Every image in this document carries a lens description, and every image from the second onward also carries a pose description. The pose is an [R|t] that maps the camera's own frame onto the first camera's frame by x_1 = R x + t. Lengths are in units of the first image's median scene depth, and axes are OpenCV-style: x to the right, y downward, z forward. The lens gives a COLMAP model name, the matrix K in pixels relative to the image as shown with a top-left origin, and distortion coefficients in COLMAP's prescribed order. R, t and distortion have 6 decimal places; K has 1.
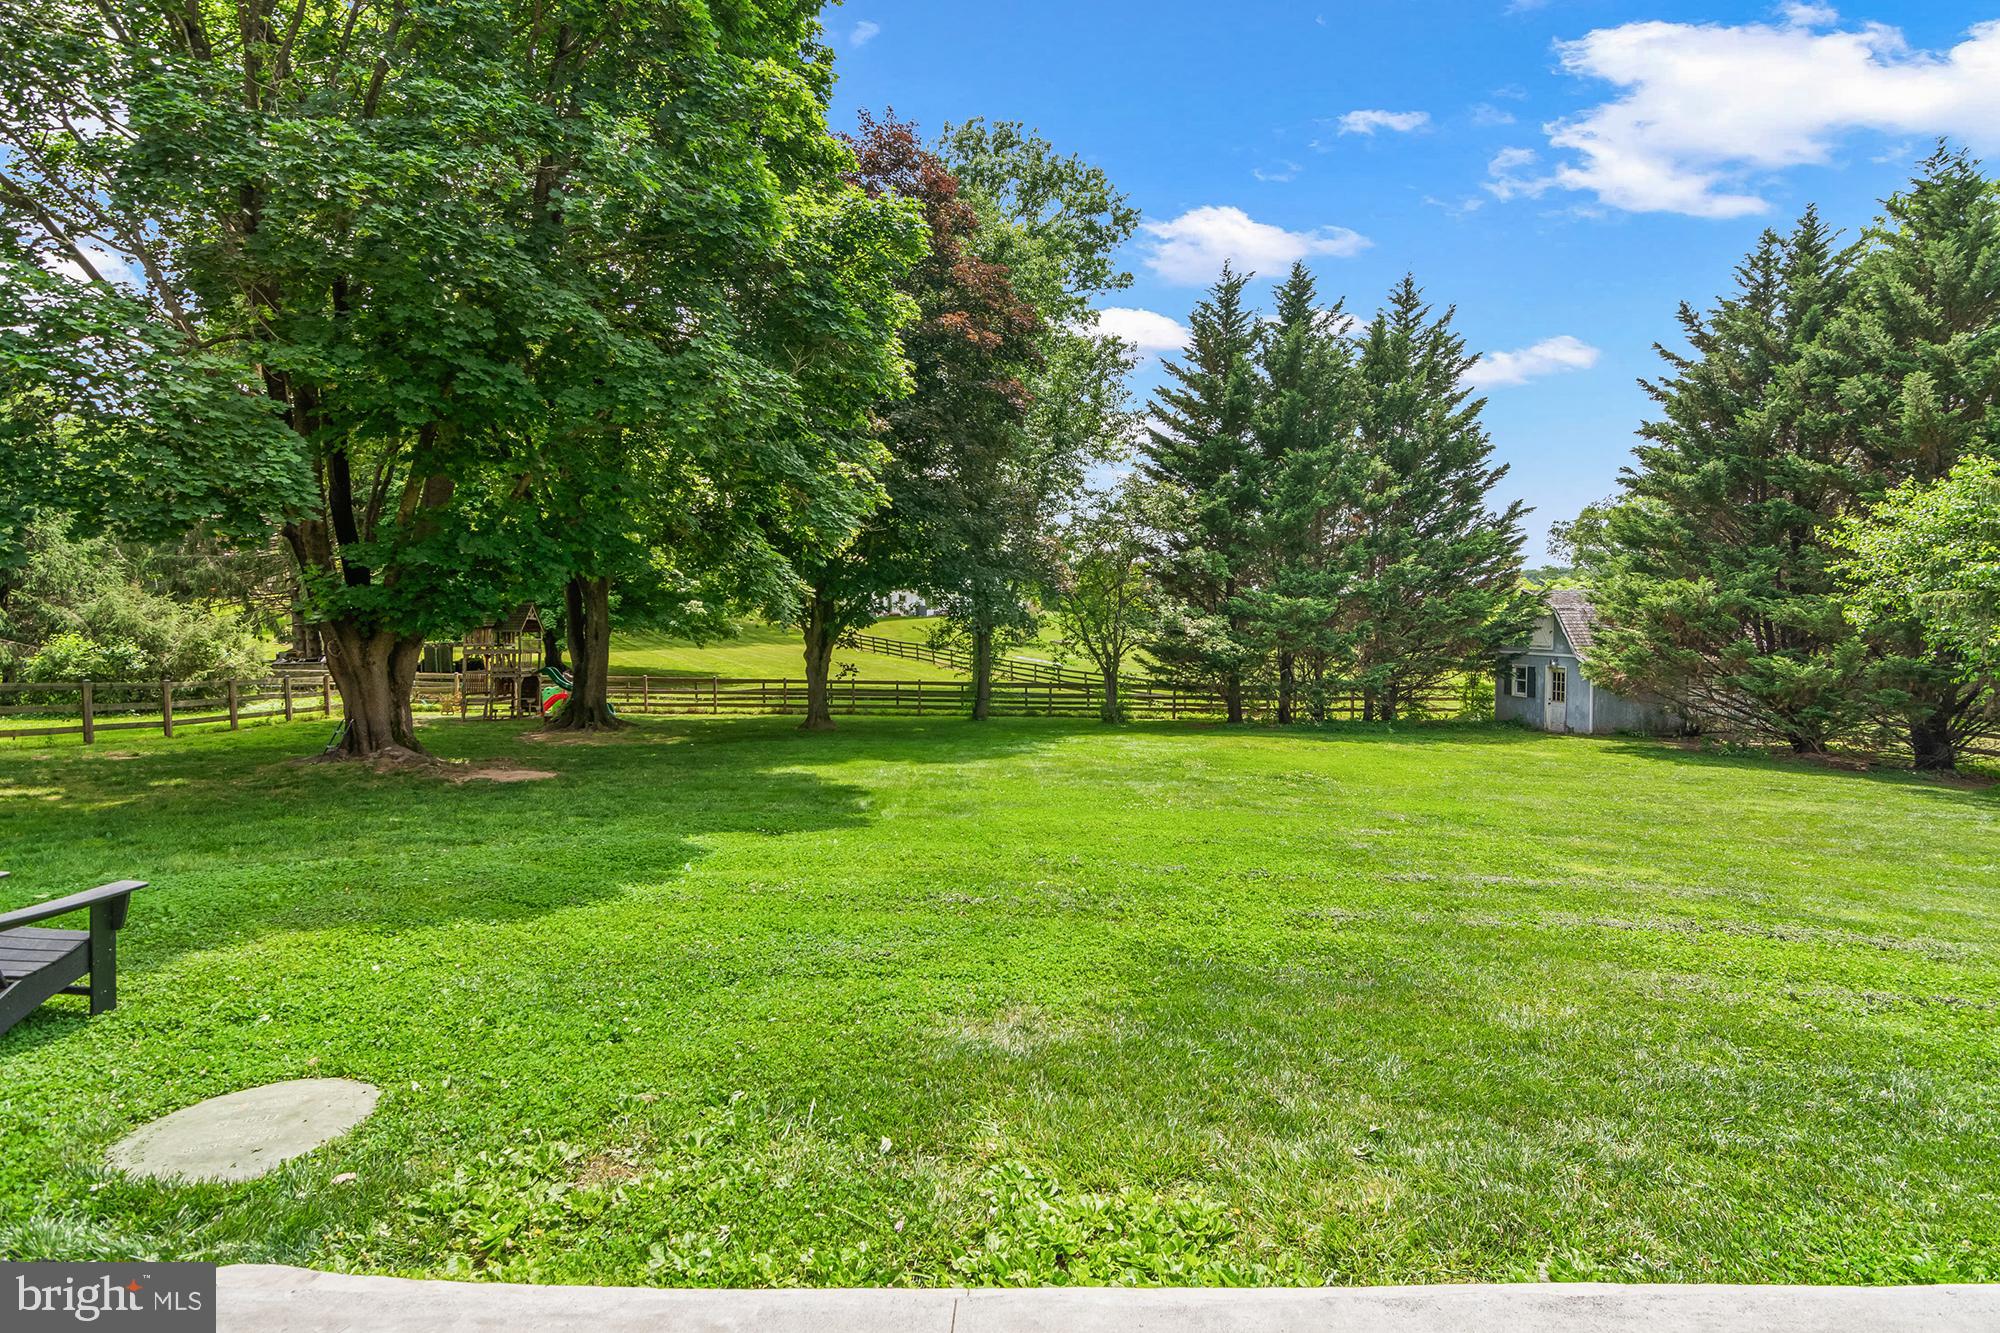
lens RADIAL K [[999.0, 0, 1020.5], [0, 999.0, 668.6], [0, 0, 1]] dist [-0.011321, -0.000106]
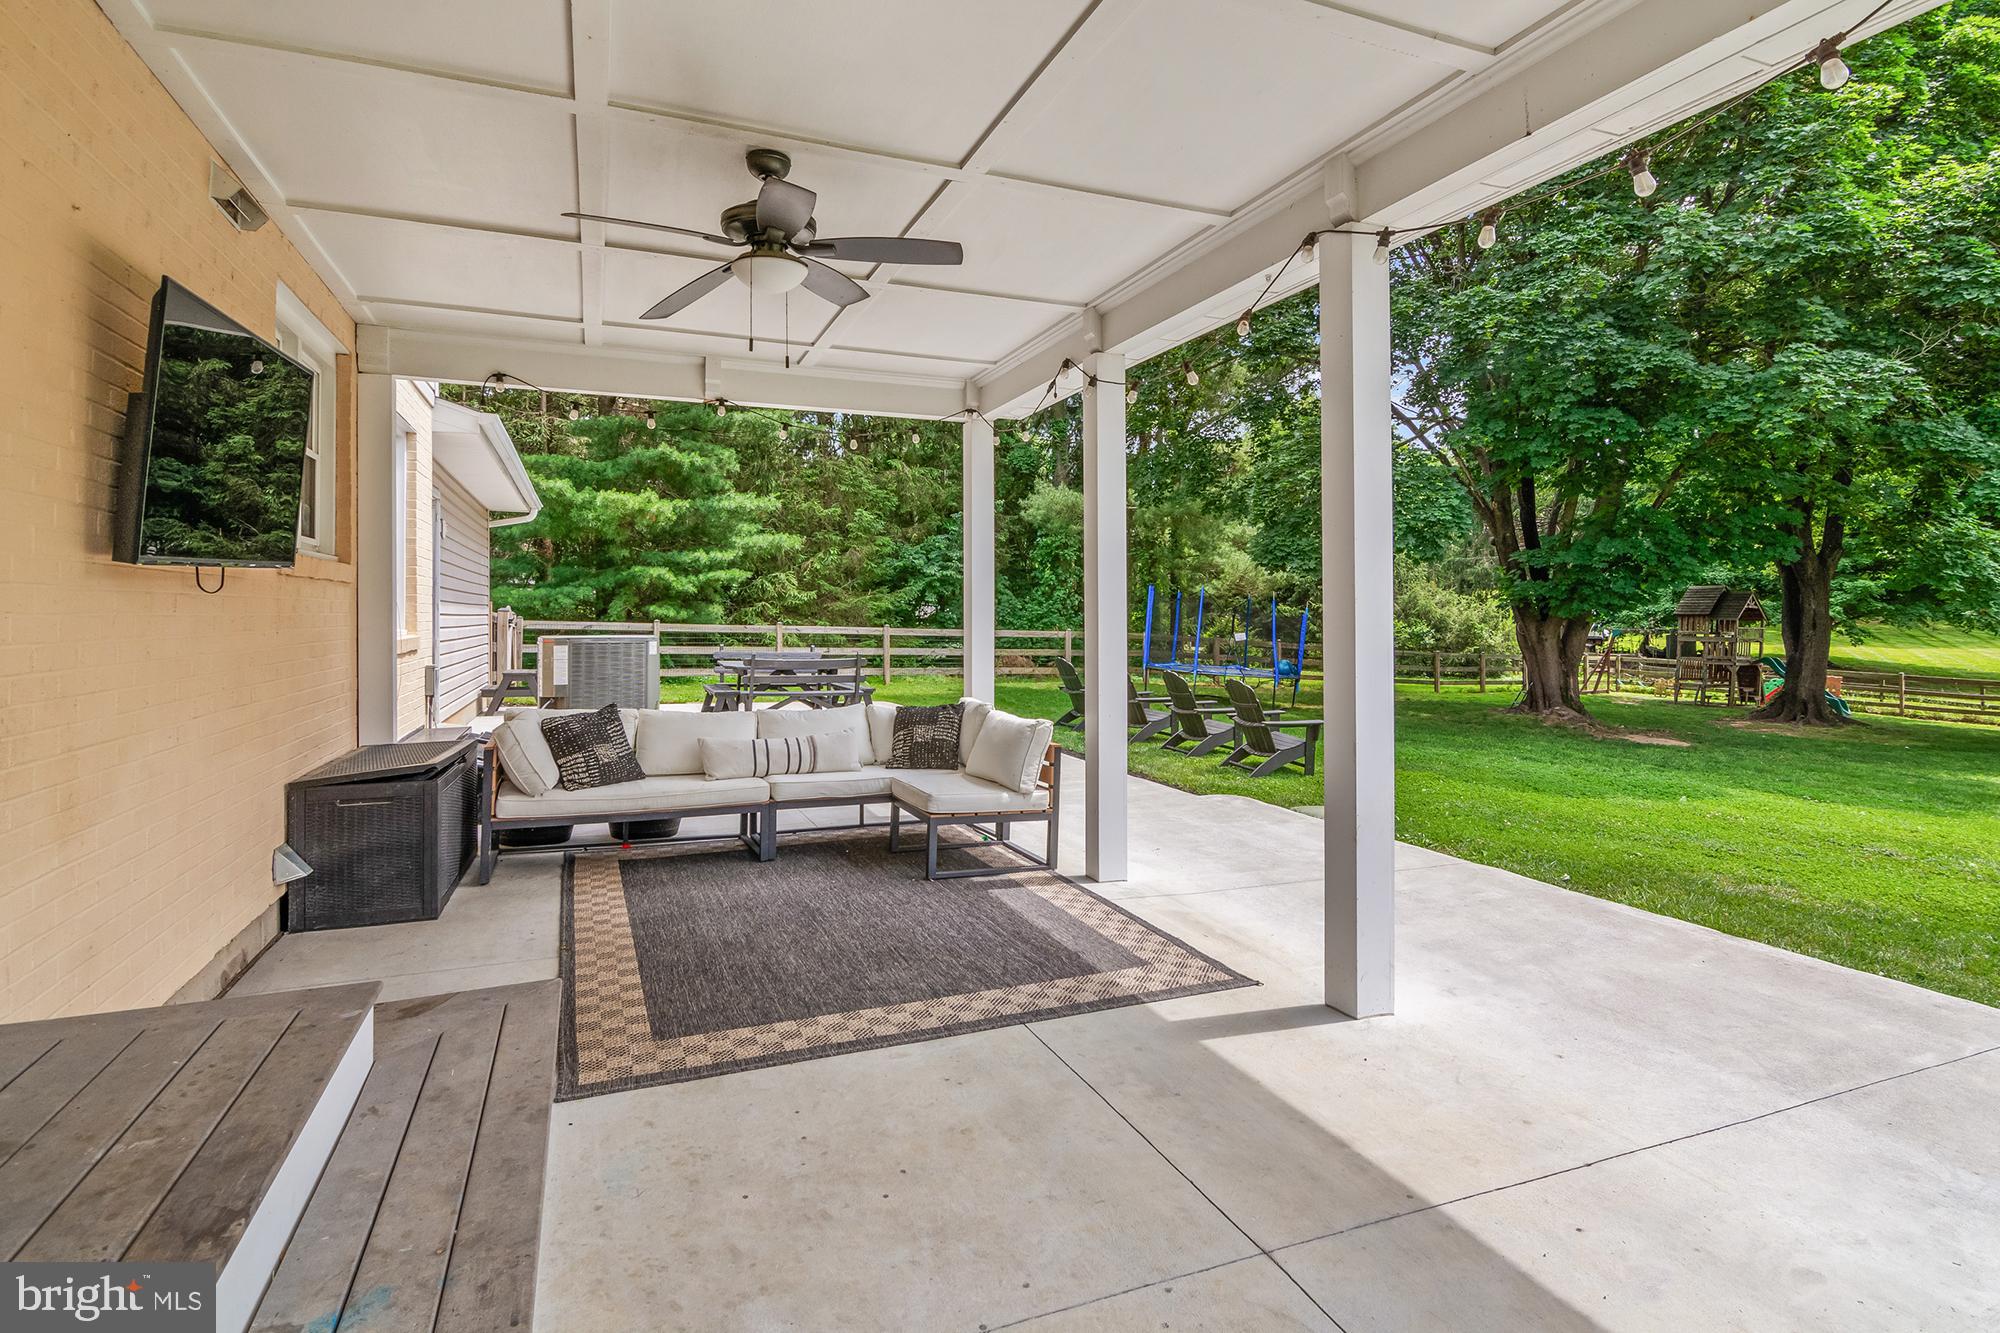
lens RADIAL K [[999.0, 0, 970.6], [0, 999.0, 604.1], [0, 0, 1]] dist [-0.011321, -0.000106]
pose [[0.372365, -0.002050, -0.928084, 0.132494], [-0.049324, 0.998541, -0.021995, 0.006422], [0.926775, 0.053967, 0.371720, -0.086086]]
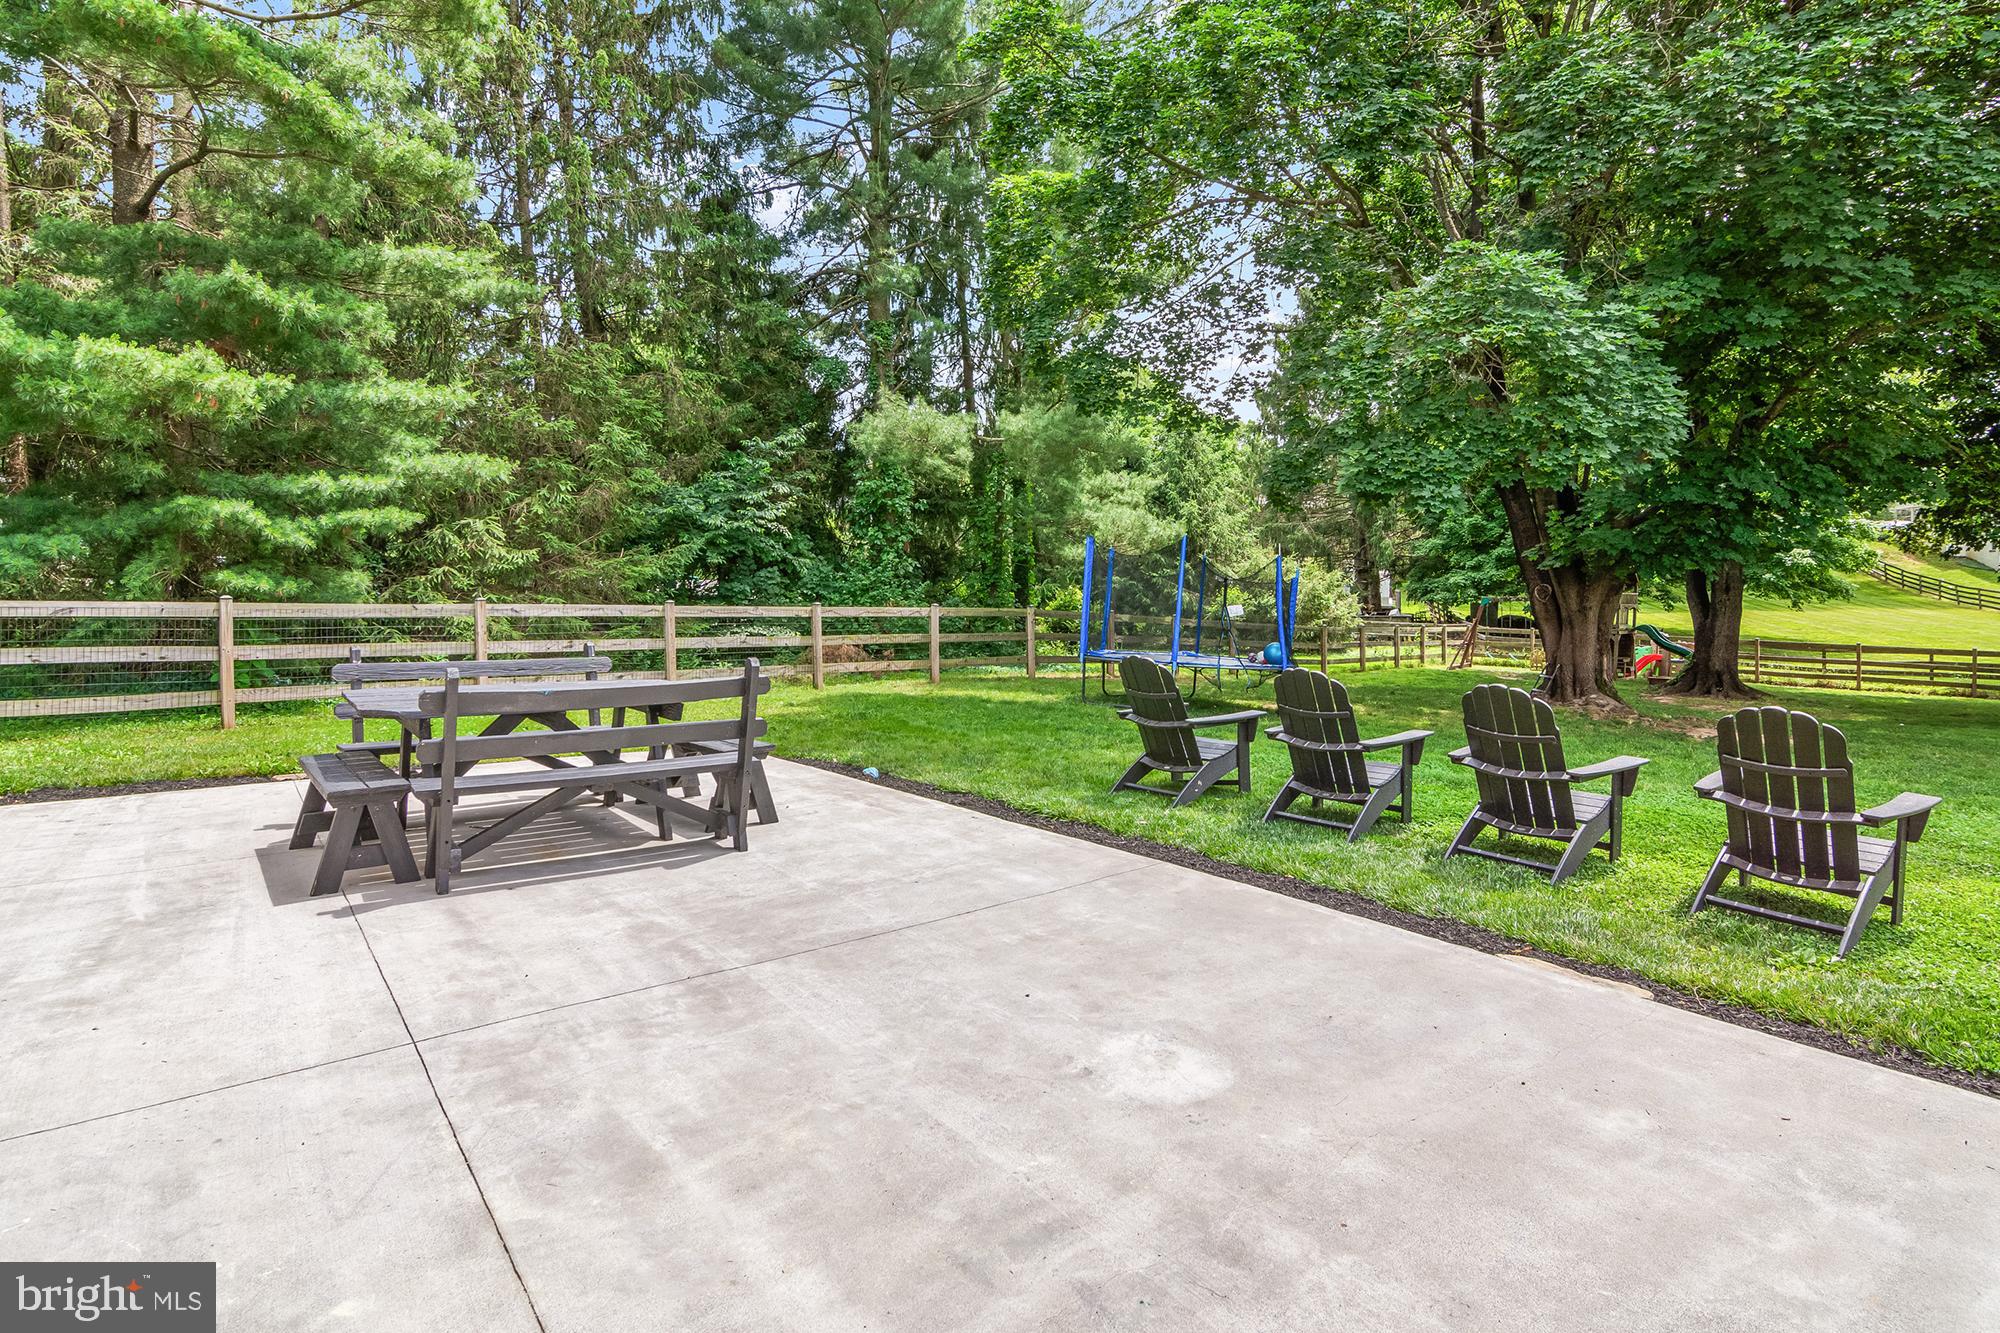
lens RADIAL K [[1048.1, 0, 1012.6], [0, 1048.1, 605.0], [0, 0, 1]] dist [-0.005027, -0.000982]
pose [[0.633665, 0.012682, -0.773503, -0.101697], [-0.033463, 0.999379, -0.011028, 0.010485], [0.772883, 0.032872, 0.633696, -0.051148]]
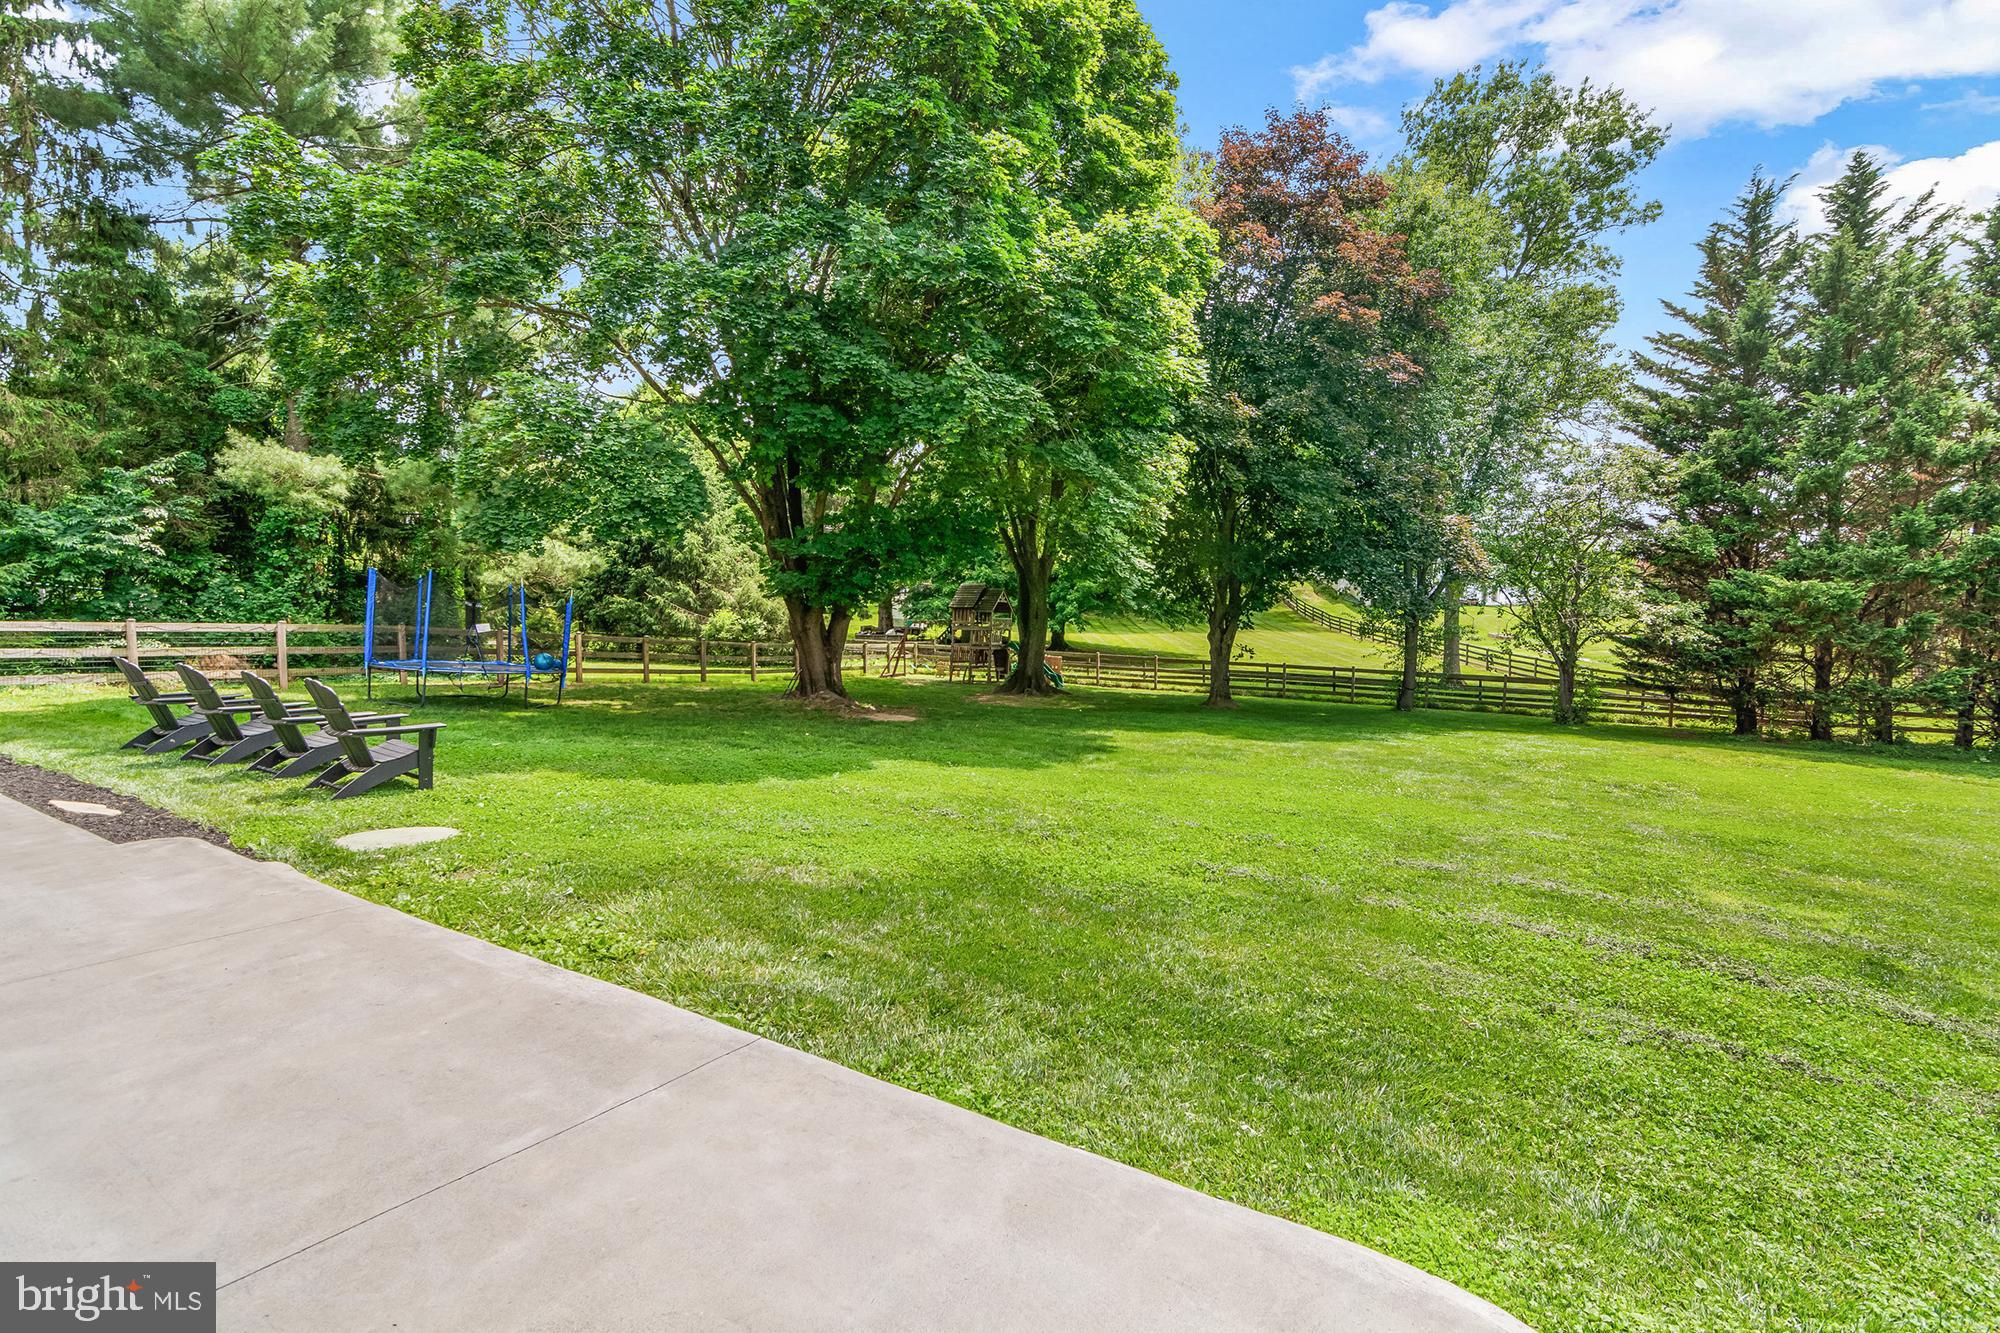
lens RADIAL K [[999.0, 0, 1004.9], [0, 999.0, 642.5], [0, 0, 1]] dist [-0.011321, -0.000106]
pose [[0.842878, 0.027816, -0.537385, 0.148997], [-0.036234, 0.999330, -0.005105, 0.005269], [0.536883, 0.023775, 0.843322, -0.002323]]
